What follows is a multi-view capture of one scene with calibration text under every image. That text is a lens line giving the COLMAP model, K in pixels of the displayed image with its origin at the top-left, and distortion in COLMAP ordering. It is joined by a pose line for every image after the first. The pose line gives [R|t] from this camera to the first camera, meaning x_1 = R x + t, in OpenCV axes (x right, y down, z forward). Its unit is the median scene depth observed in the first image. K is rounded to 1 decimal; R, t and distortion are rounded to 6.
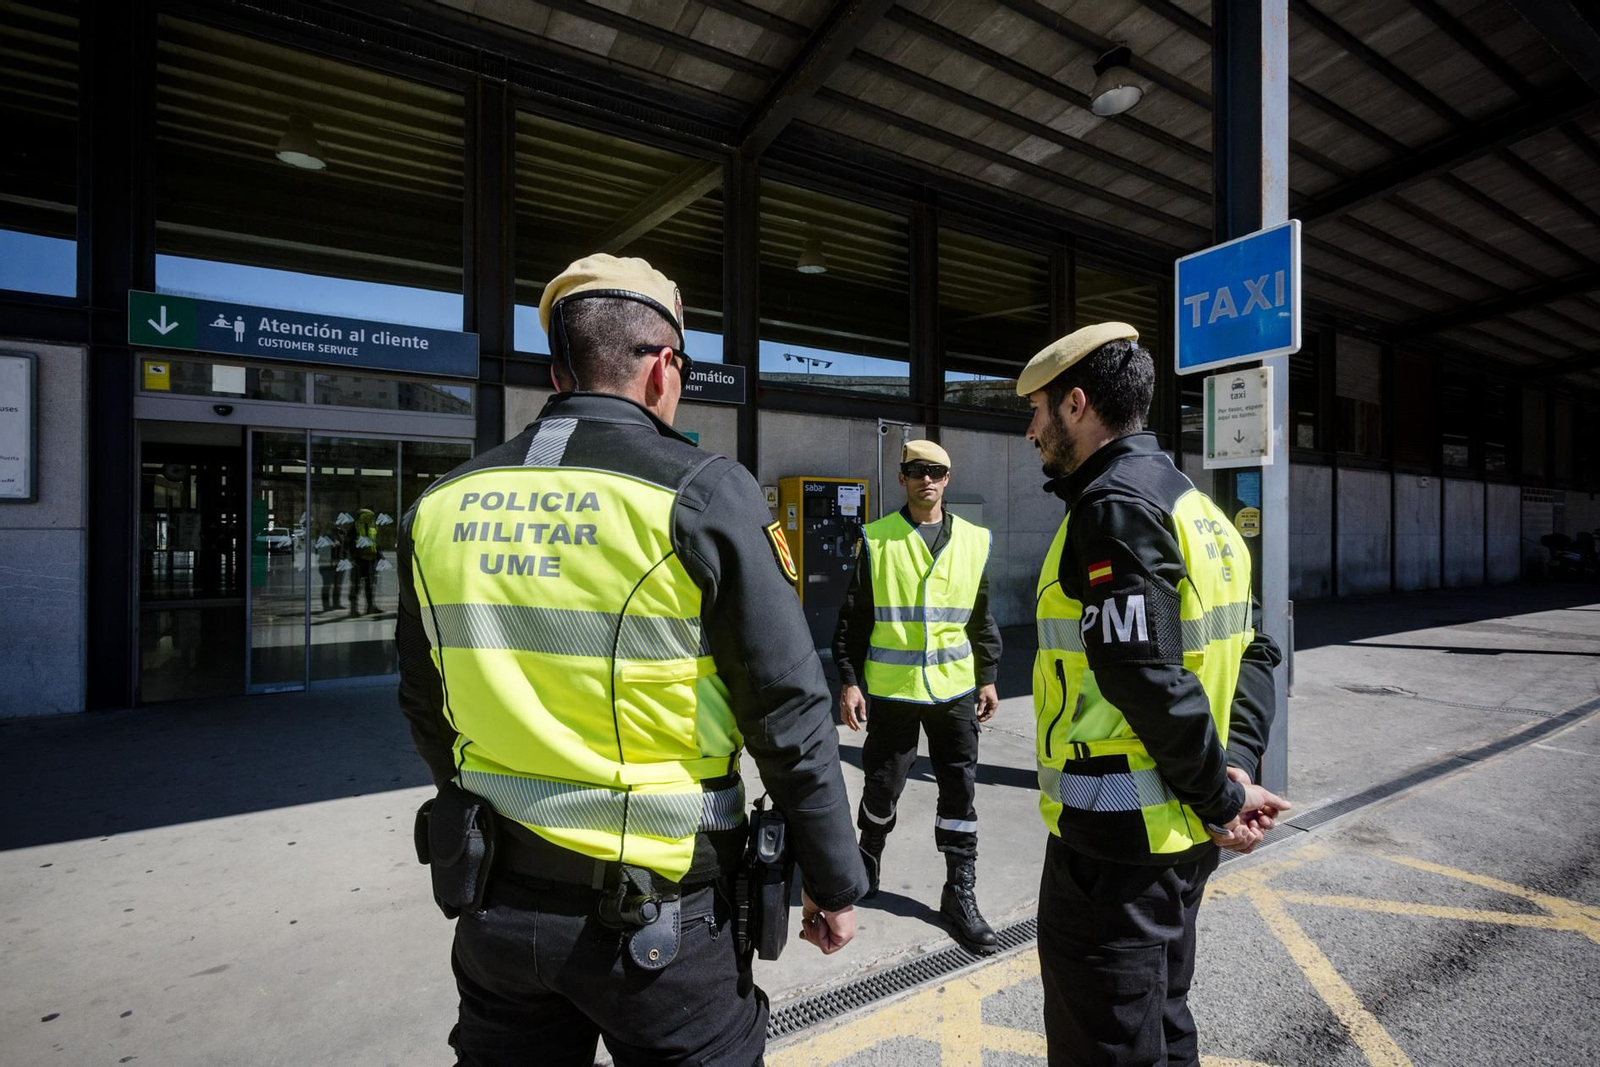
lens RADIAL K [[772.2, 0, 799.3], [0, 772.2, 529.0], [0, 0, 1]] dist [0.000228, 0.000102]
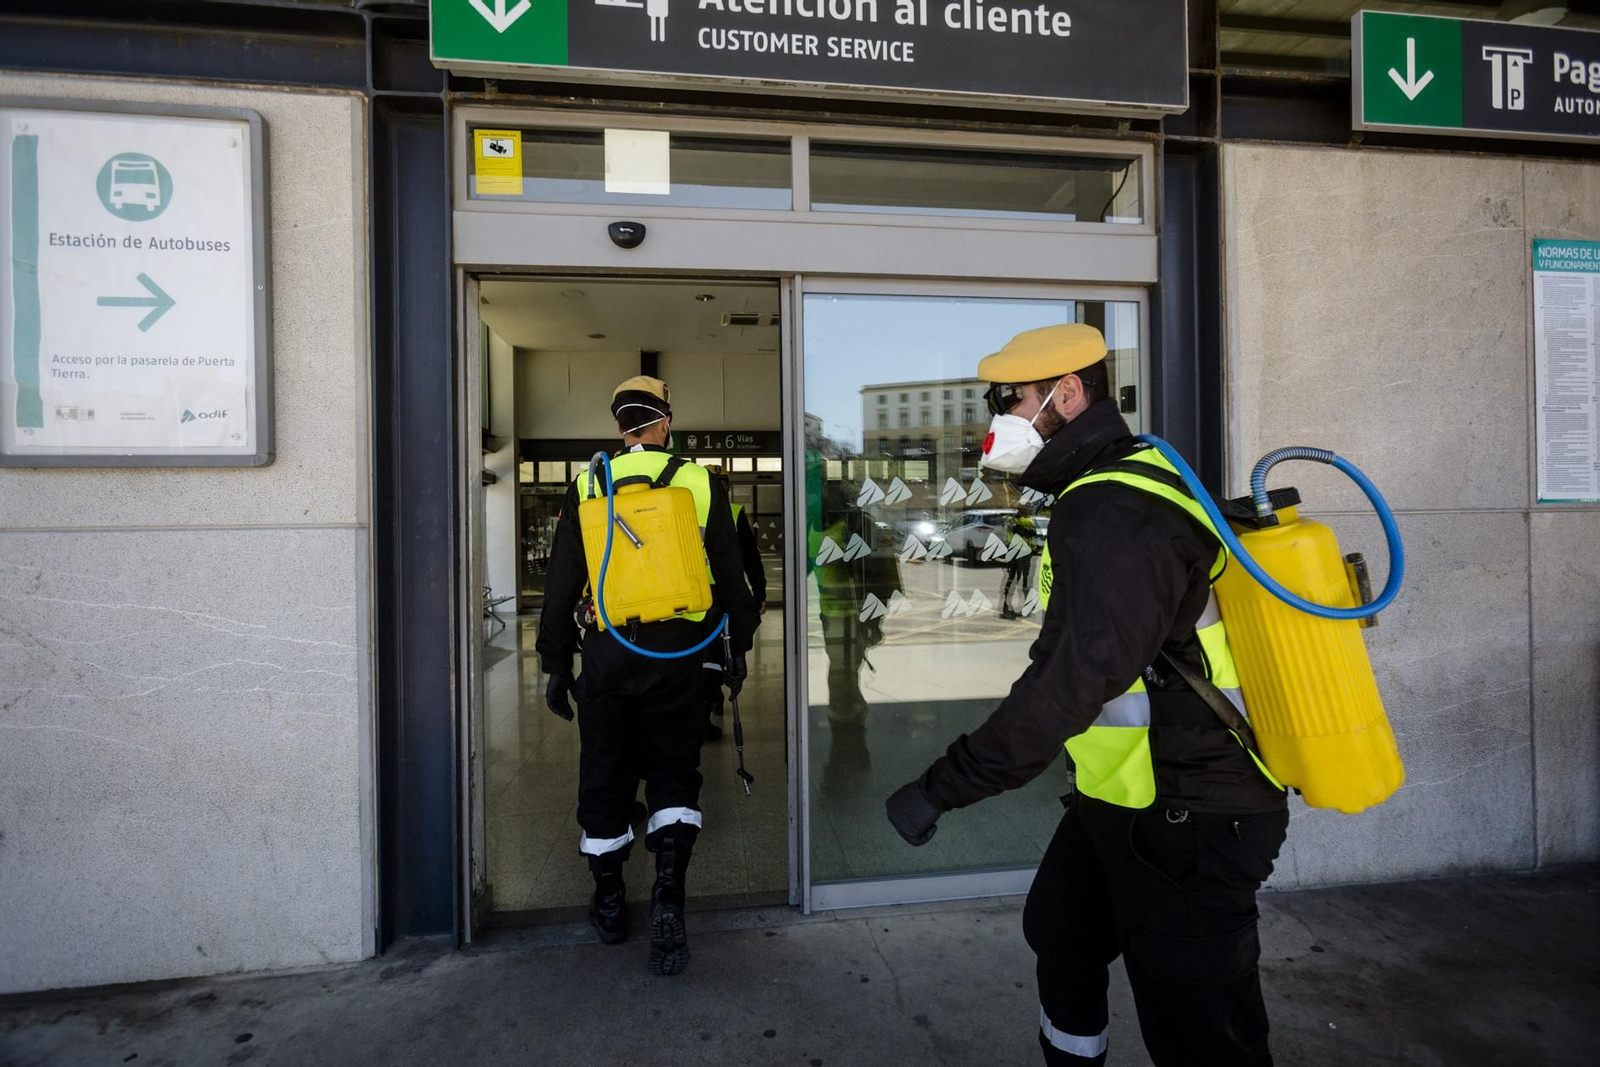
lens RADIAL K [[772.2, 0, 799.5], [0, 772.2, 534.9], [0, 0, 1]] dist [0.000228, 0.000102]
pose [[0.912697, -0.013027, -0.408428, -0.523466], [0.018087, 0.999800, 0.008530, 0.005363], [0.408235, -0.015172, 0.912751, 0.695462]]
